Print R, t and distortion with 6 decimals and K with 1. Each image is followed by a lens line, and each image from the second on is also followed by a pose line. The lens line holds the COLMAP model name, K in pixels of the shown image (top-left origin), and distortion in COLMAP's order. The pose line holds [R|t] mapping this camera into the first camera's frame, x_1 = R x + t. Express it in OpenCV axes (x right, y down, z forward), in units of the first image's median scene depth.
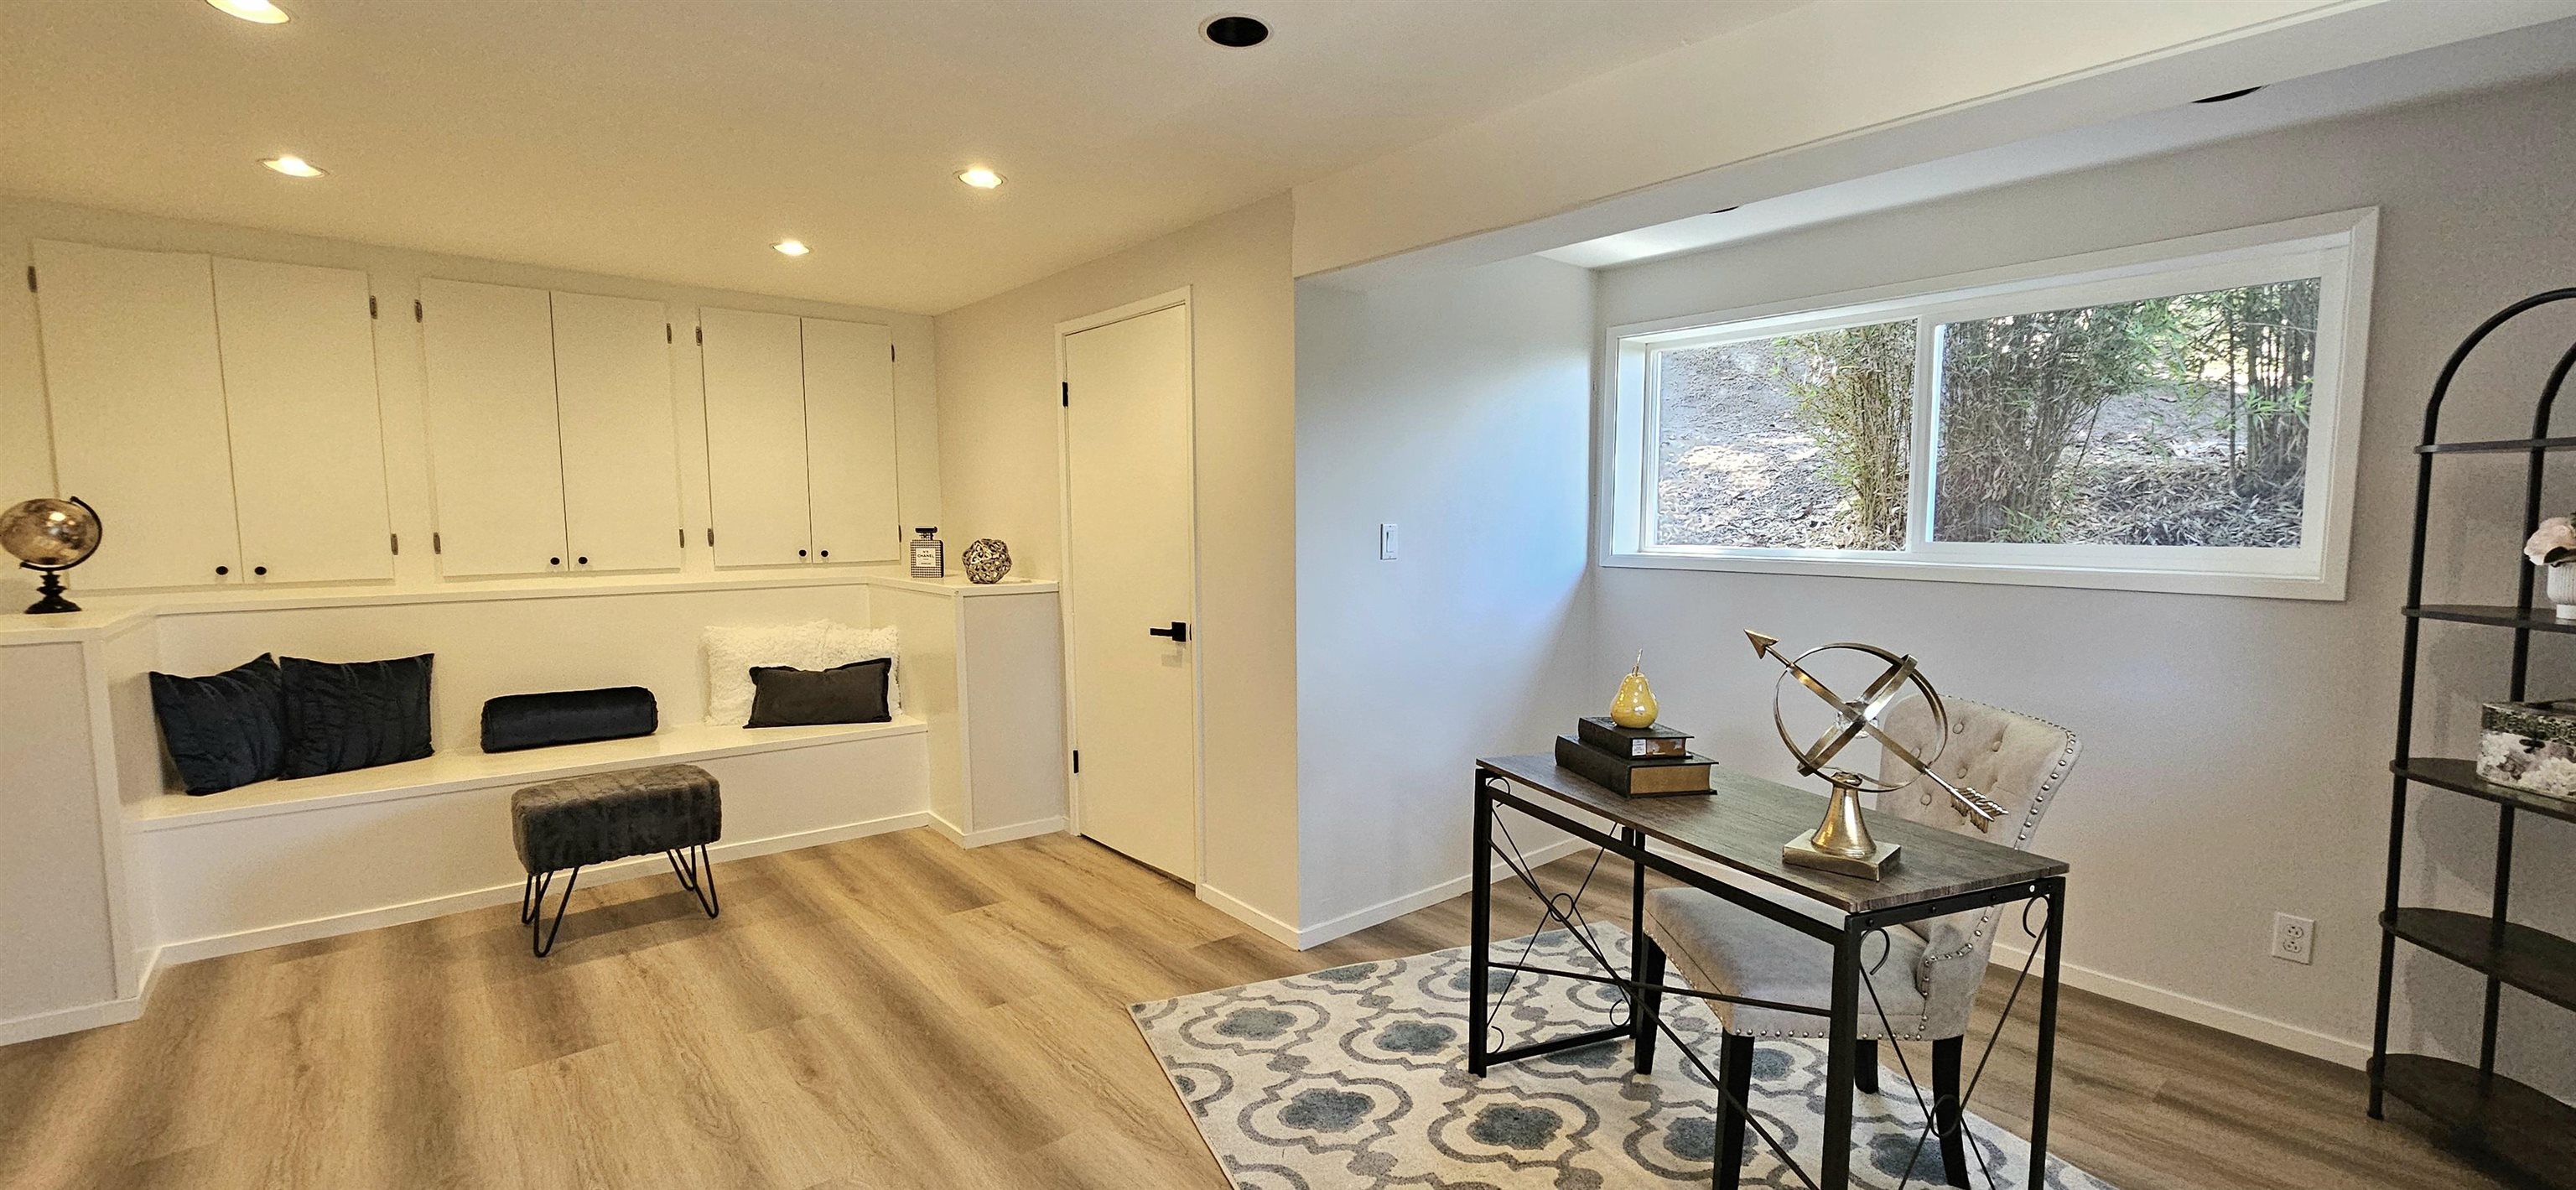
lens RADIAL K [[1071.3, 0, 1292.1], [0, 1071.3, 600.0], [0, 0, 1]] dist [0.001025, -0.000347]
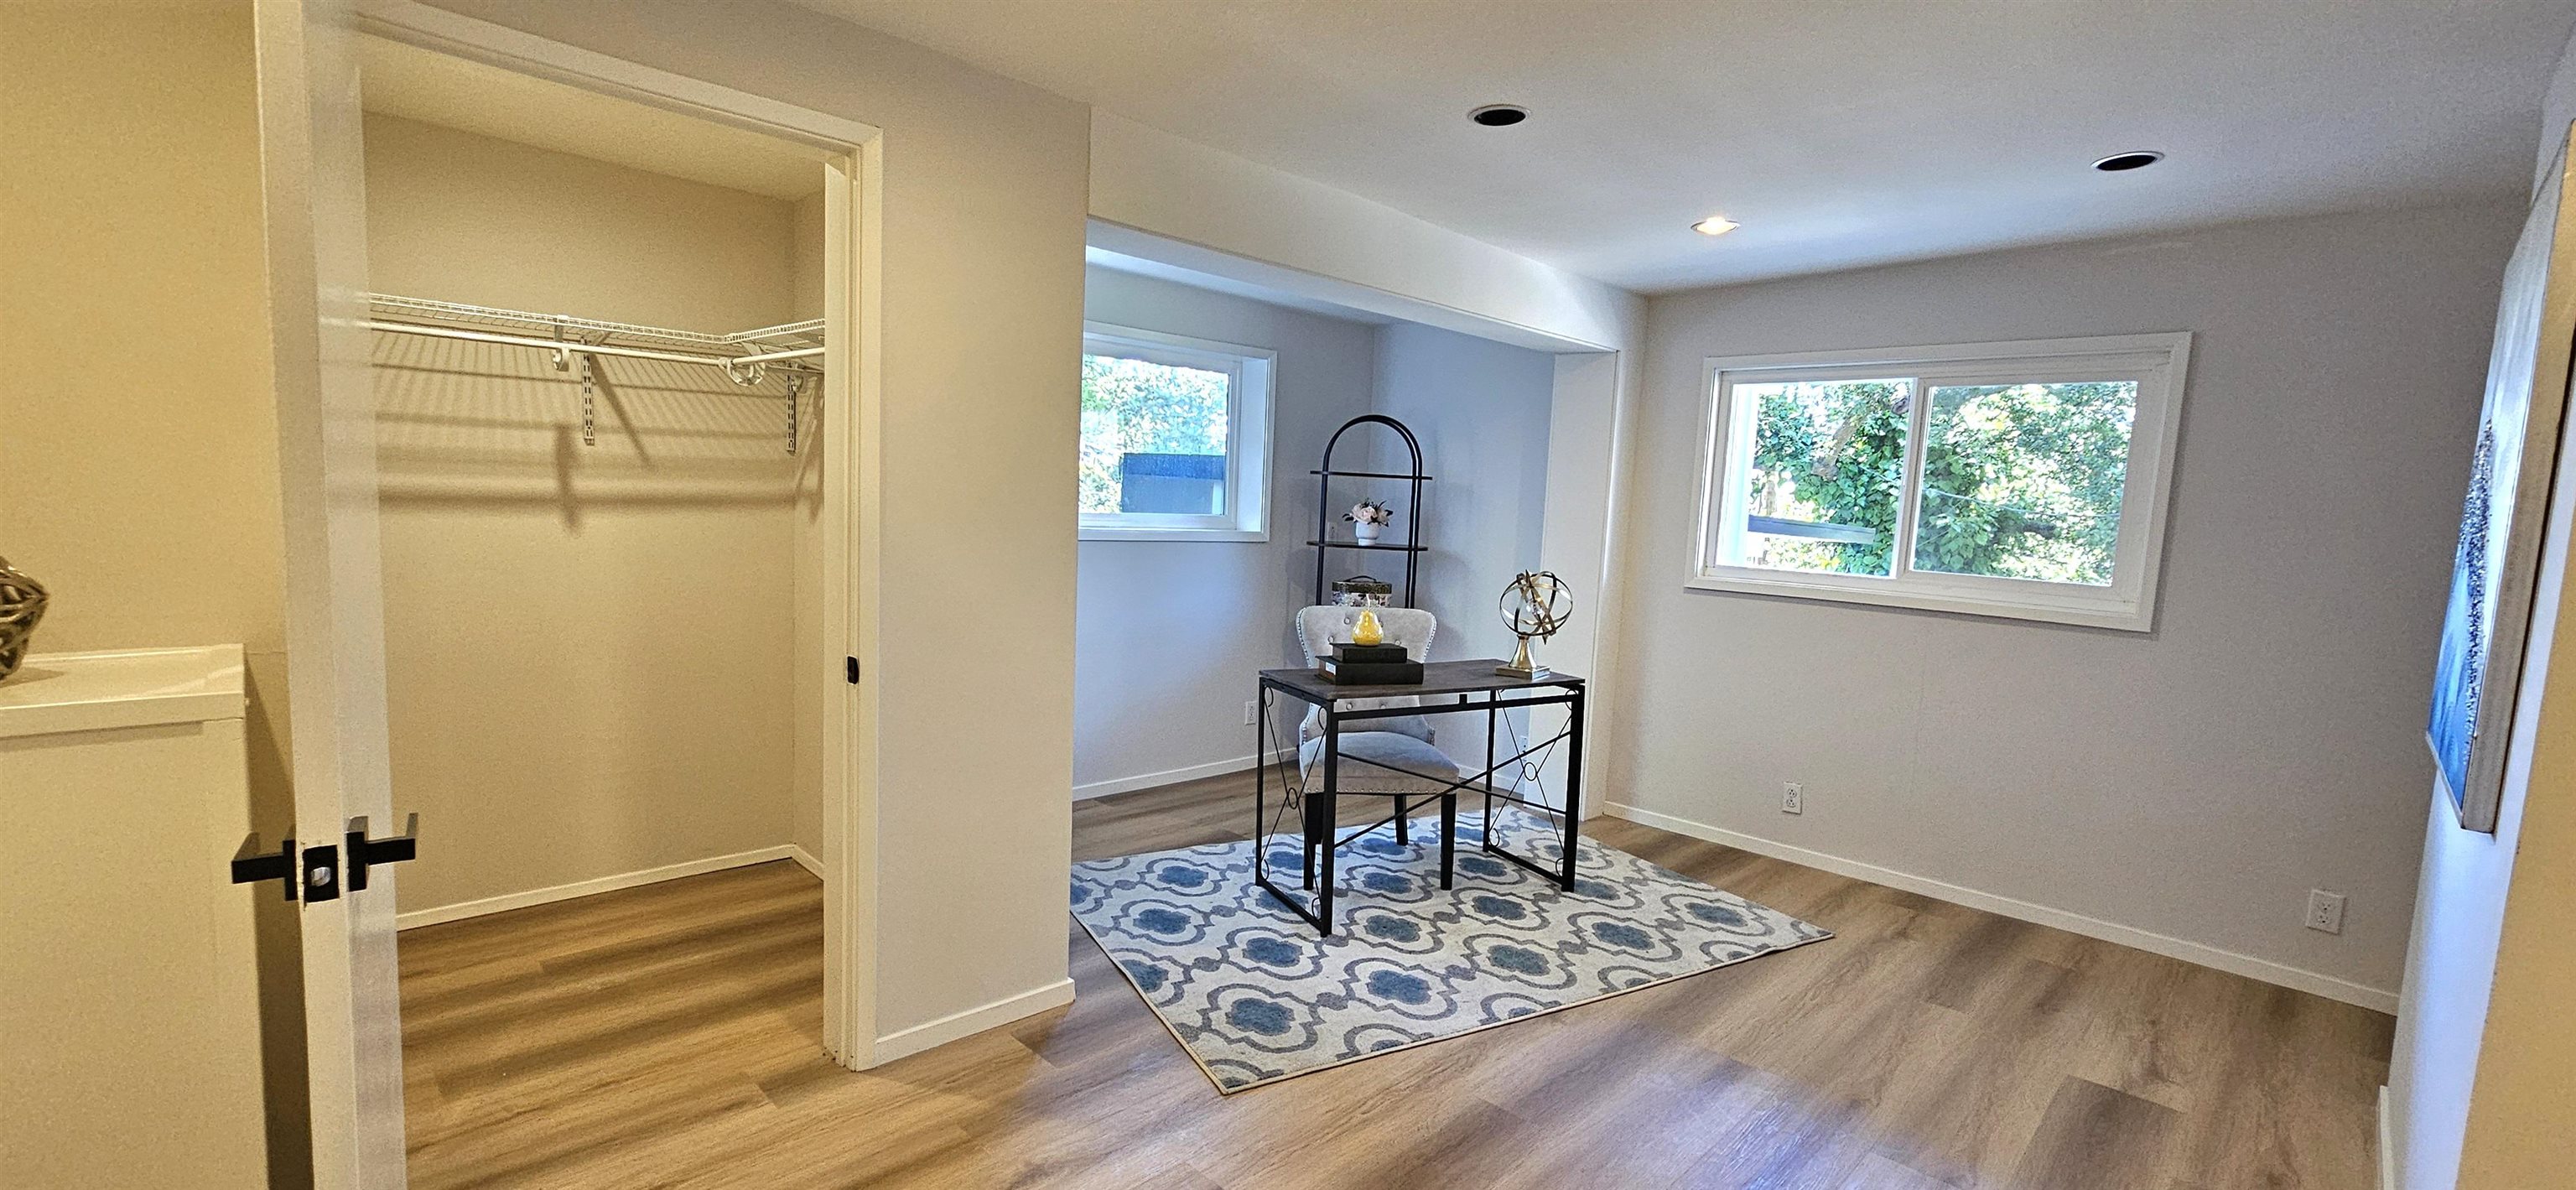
lens RADIAL K [[1071.3, 0, 1292.1], [0, 1071.3, 600.0], [0, 0, 1]] dist [0.001025, -0.000347]
pose [[-0.090065, -0.097101, 0.991191, -1.019843], [0.045019, 0.993822, 0.101450, -0.090765], [-0.994918, 0.053760, -0.085137, 1.074050]]
